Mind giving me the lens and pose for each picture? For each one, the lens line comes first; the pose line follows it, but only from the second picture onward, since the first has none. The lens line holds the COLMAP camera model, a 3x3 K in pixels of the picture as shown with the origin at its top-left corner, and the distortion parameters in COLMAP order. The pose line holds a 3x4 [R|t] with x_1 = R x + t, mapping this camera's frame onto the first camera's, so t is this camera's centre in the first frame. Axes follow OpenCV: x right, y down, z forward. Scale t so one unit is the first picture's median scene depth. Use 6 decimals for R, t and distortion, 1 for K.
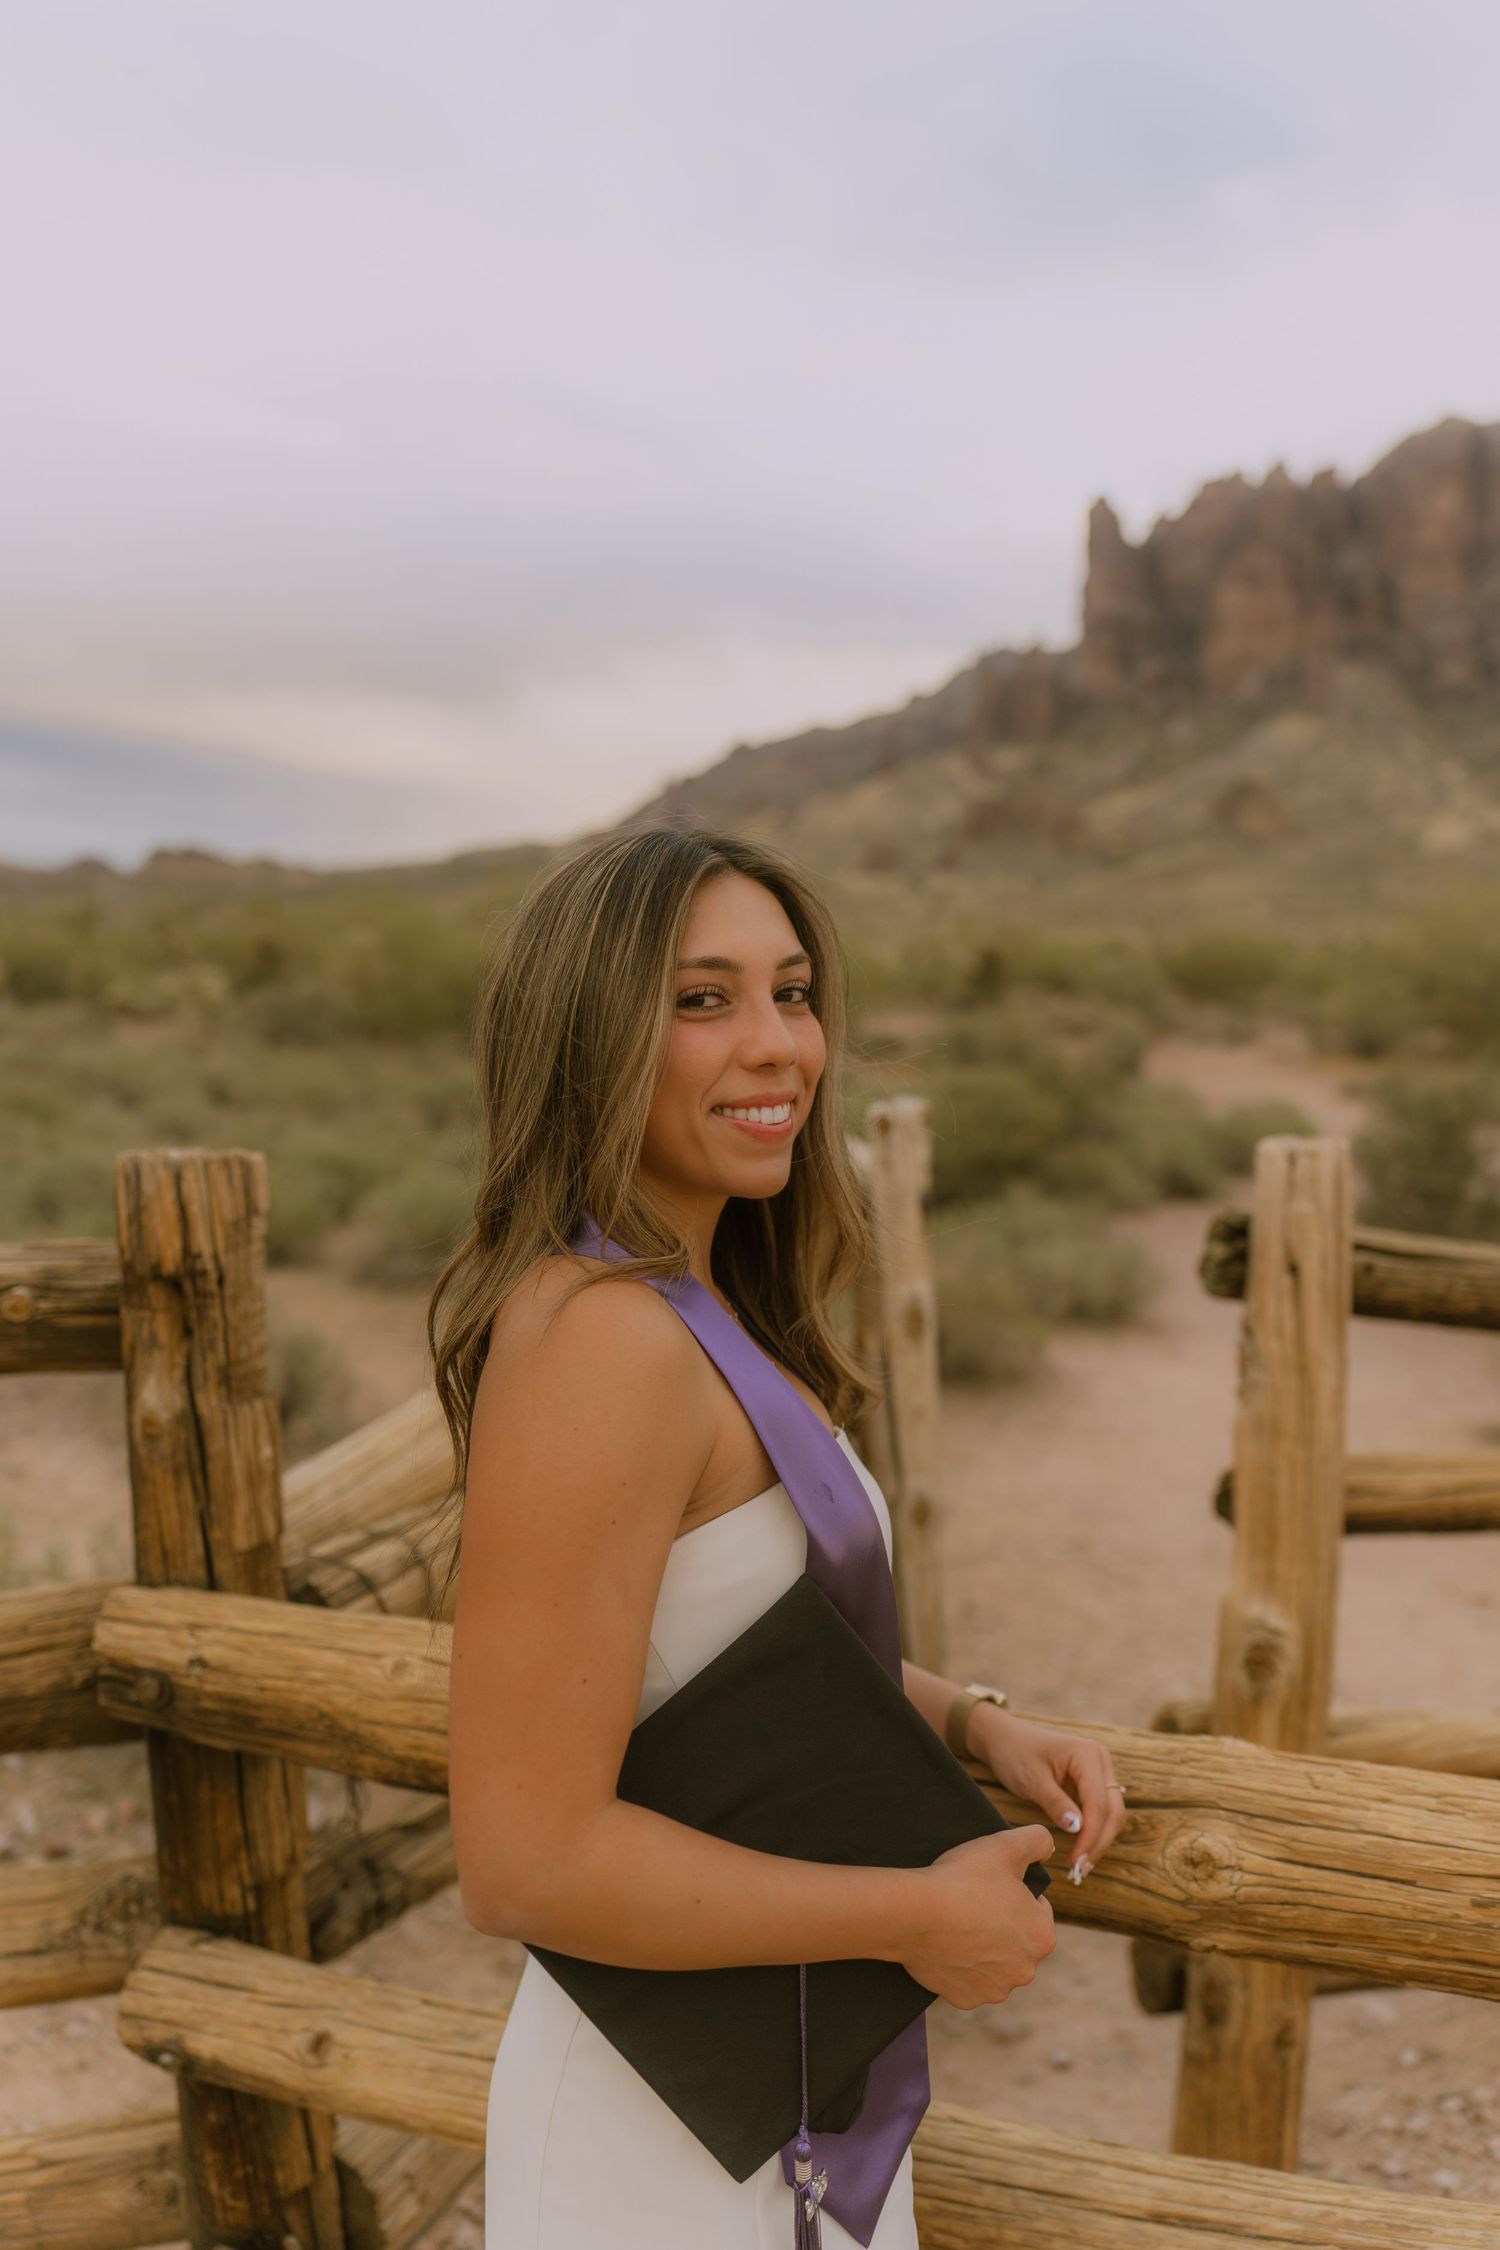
lens RADIAL K [[1847.0, 0, 720.9], [0, 1847.0, 1126.3], [0, 0, 1]] dist [-0.016422, -0.062713]
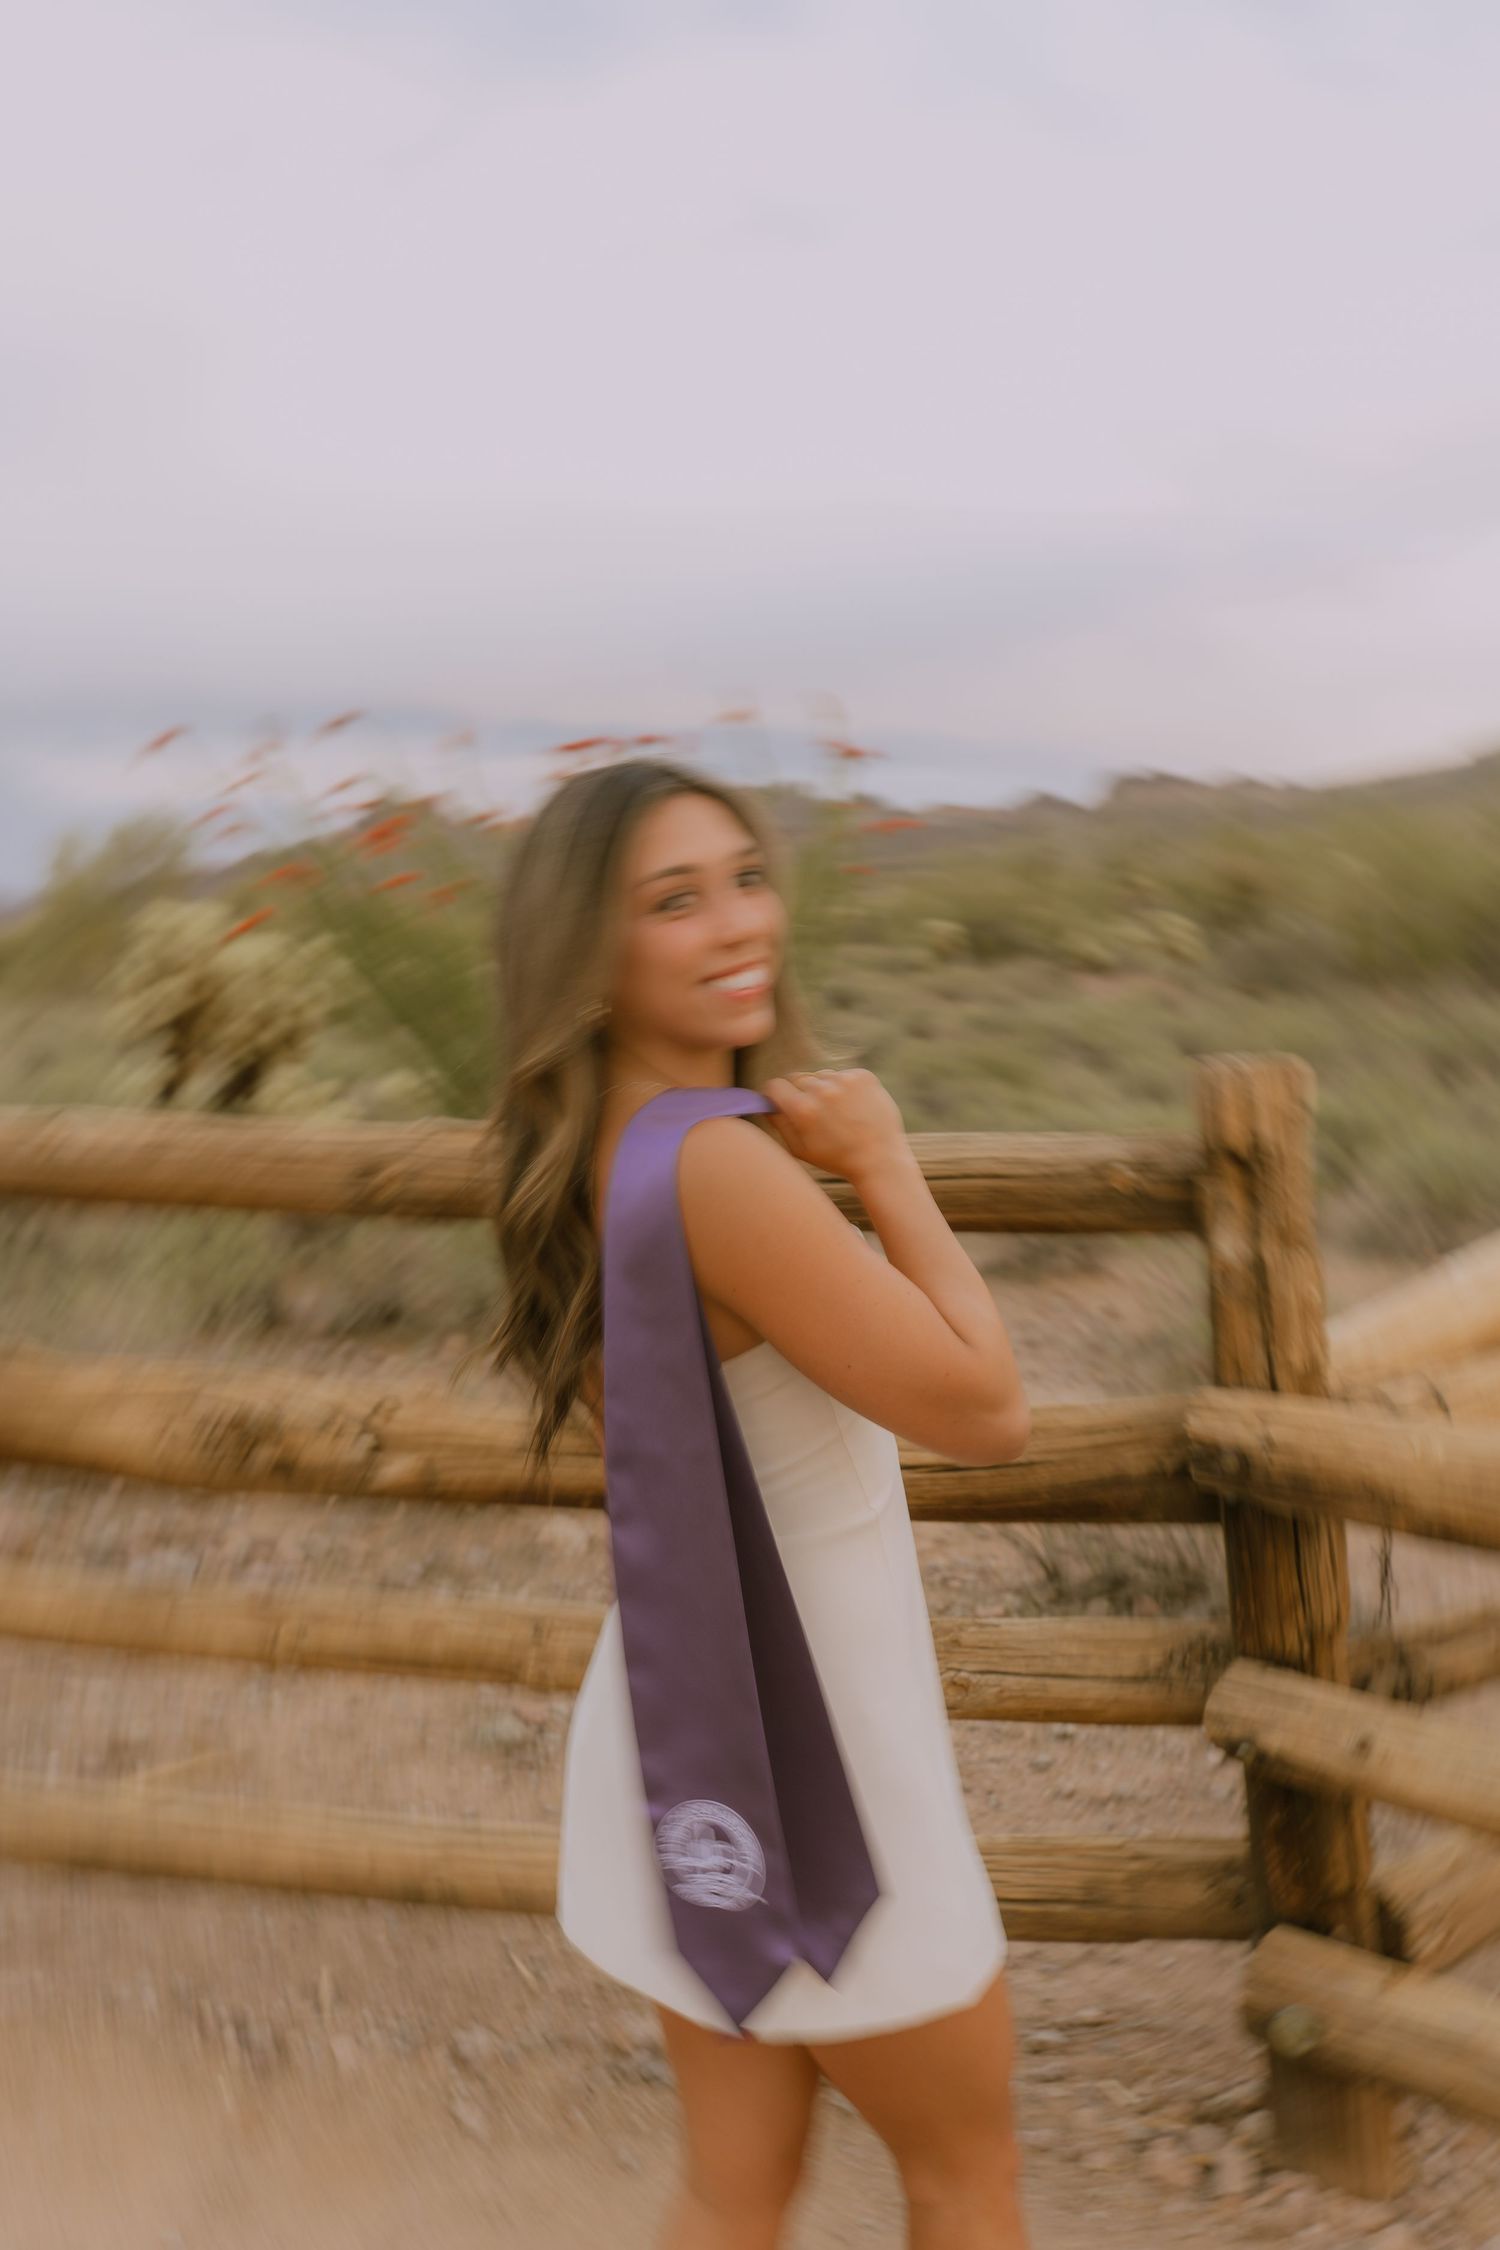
lens RADIAL K [[2237.7, 0, 614.5], [0, 2237.7, 1075.6], [0, 0, 1]] dist [0.073702, -0.289953]
pose [[0.872710, -0.022603, -0.487715, 0.101964], [0.017513, 0.999734, -0.014994, 0.038575], [0.487925, 0.004544, 0.872874, -0.636366]]
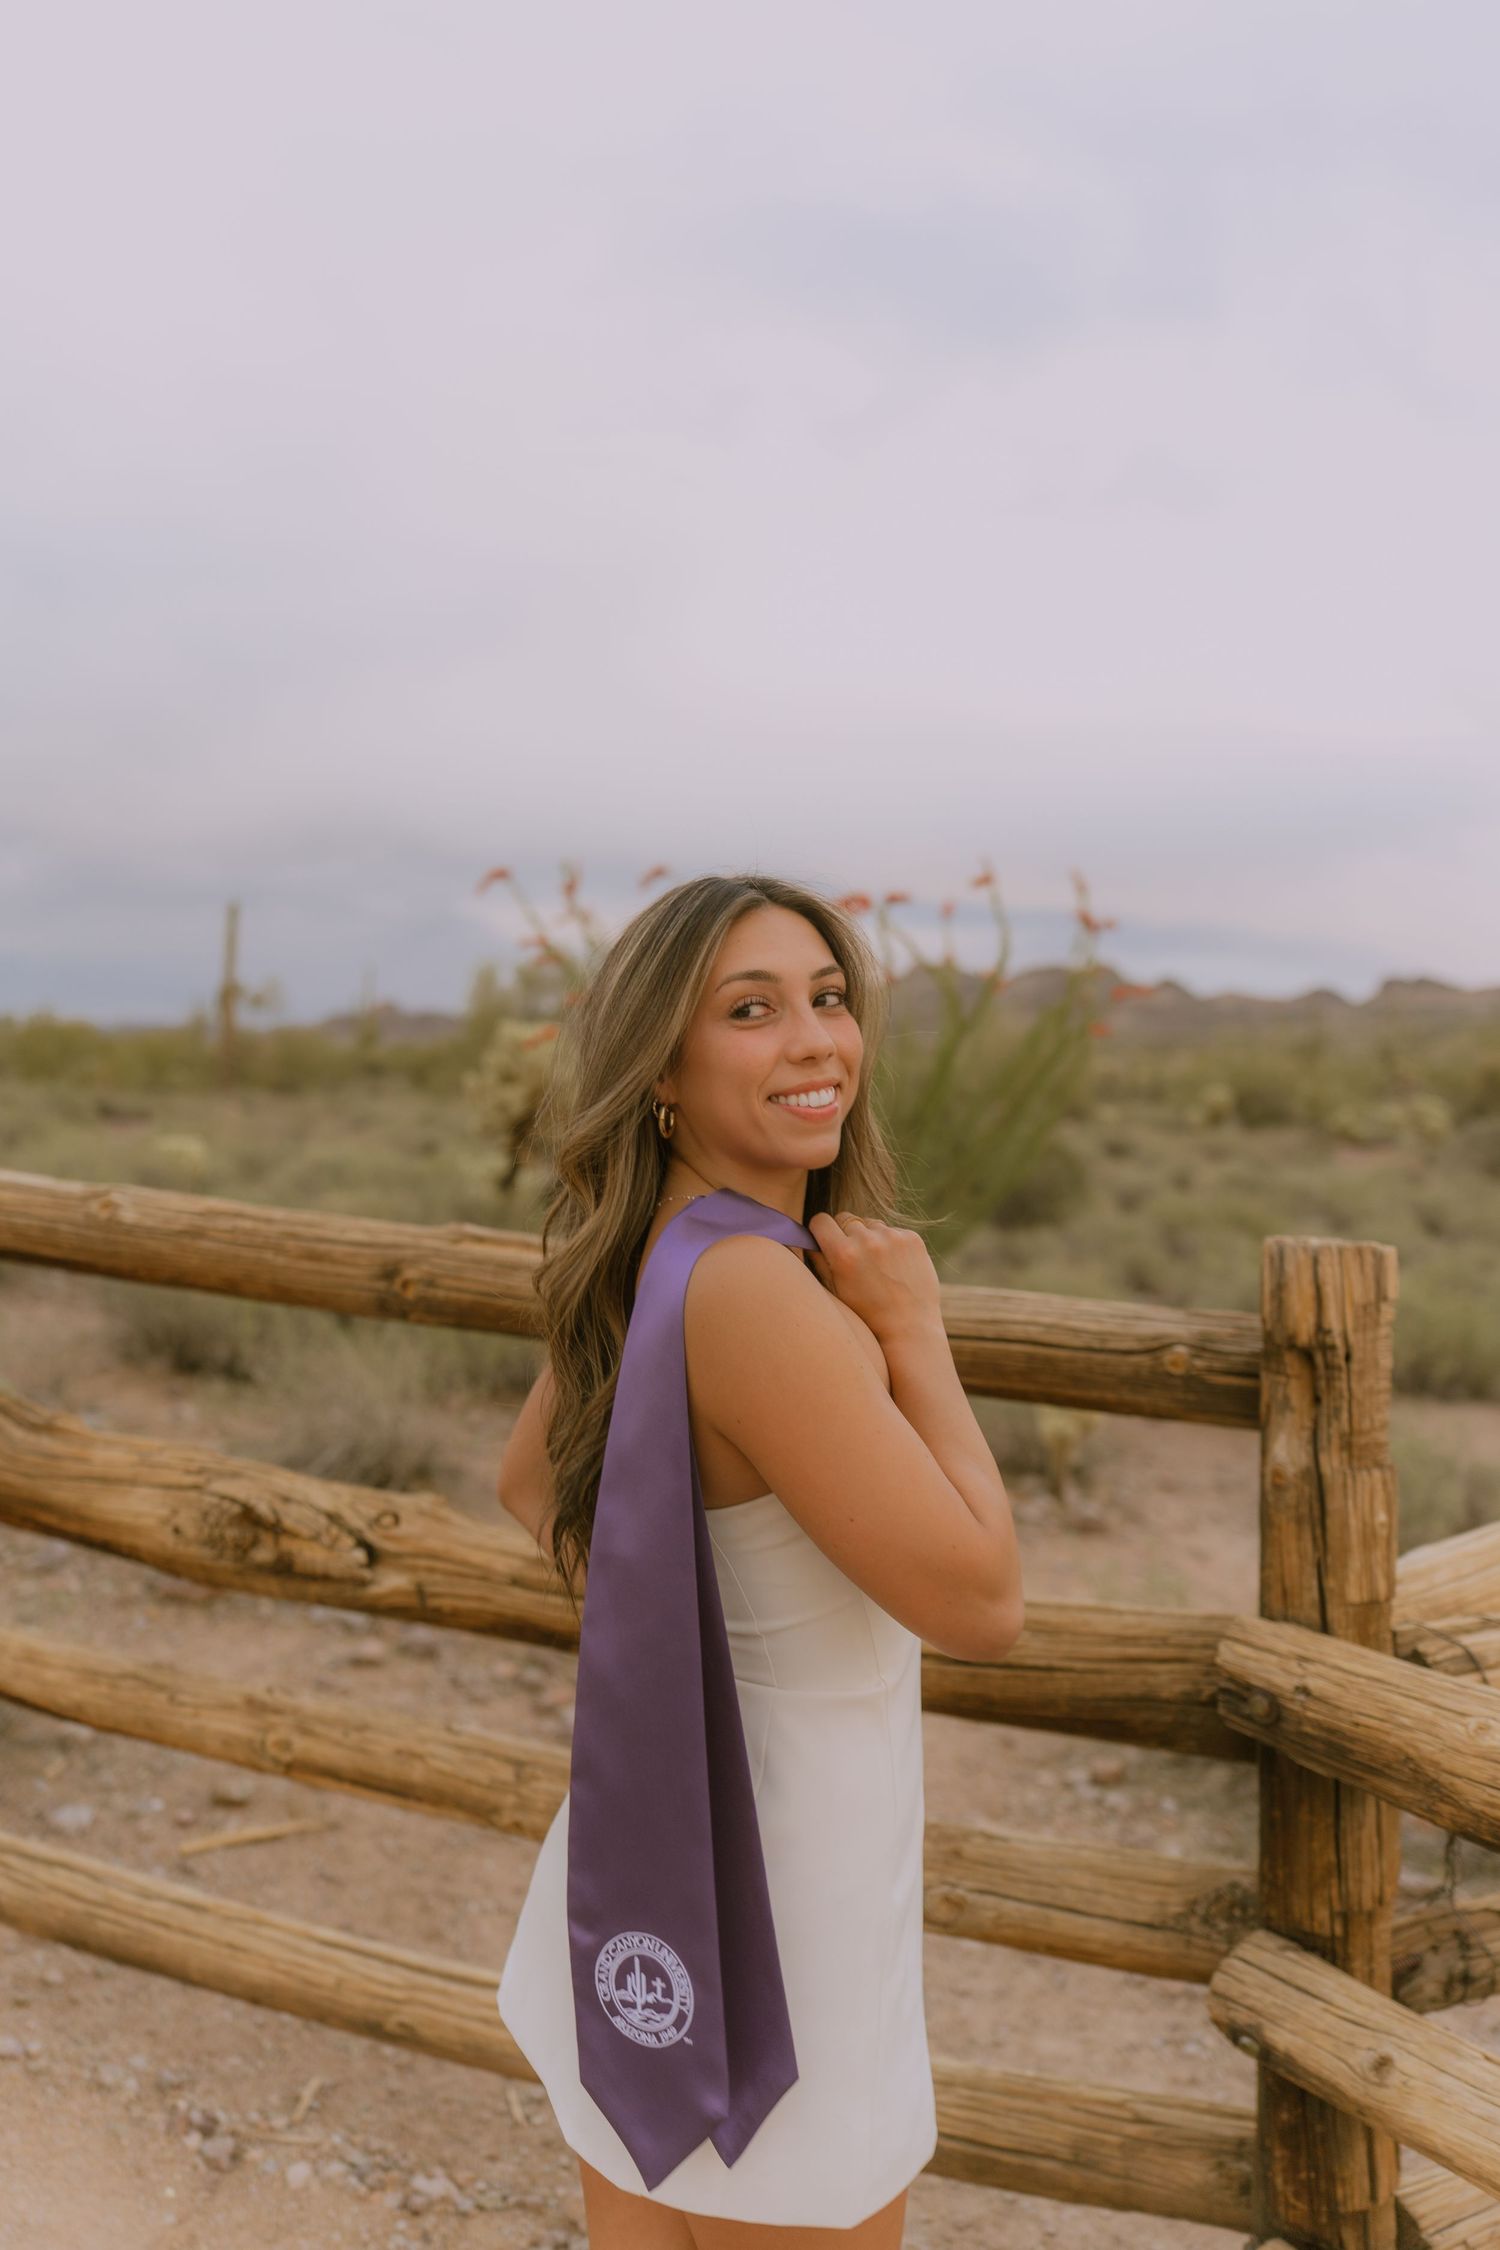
lens RADIAL K [[1847.0, 0, 720.9], [0, 1847.0, 1126.3], [0, 0, 1]] dist [-0.016422, -0.062713]
pose [[0.797176, 0.034226, -0.602776, 0.095355], [-0.075998, 0.996139, -0.043948, 0.021547], [0.598944, 0.080844, 0.796700, -0.137210]]
